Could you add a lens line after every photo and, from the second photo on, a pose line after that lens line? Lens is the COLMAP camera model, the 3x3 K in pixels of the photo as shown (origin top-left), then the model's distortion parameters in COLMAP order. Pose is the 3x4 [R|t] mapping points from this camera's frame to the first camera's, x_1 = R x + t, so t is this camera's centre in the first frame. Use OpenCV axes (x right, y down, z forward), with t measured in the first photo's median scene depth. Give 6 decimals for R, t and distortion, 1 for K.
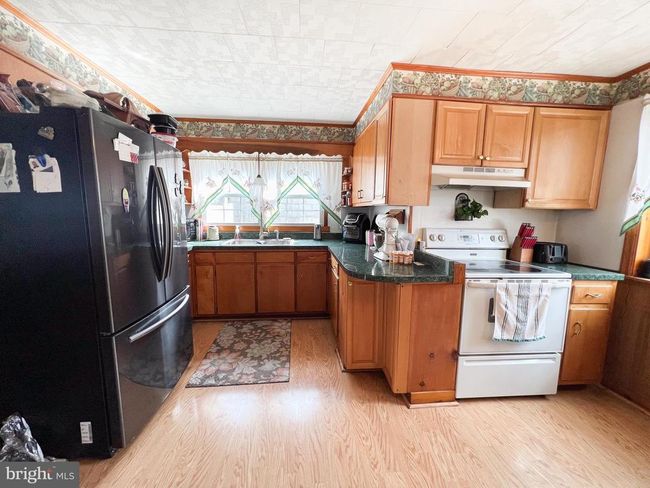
lens RADIAL K [[263.2, 0, 325.0], [0, 263.2, 244.0], [0, 0, 1]] dist [-0.001648, 0.000226]
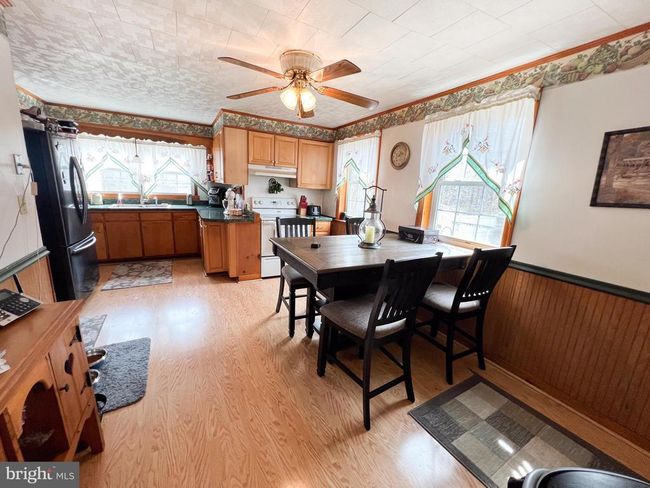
lens RADIAL K [[263.2, 0, 325.0], [0, 263.2, 244.0], [0, 0, 1]] dist [-0.001648, 0.000226]
pose [[0.920474, -0.049235, 0.387691, 0.099514], [0.009027, 0.994446, 0.104860, 0.060679], [-0.390700, -0.093021, 0.915806, -0.722239]]
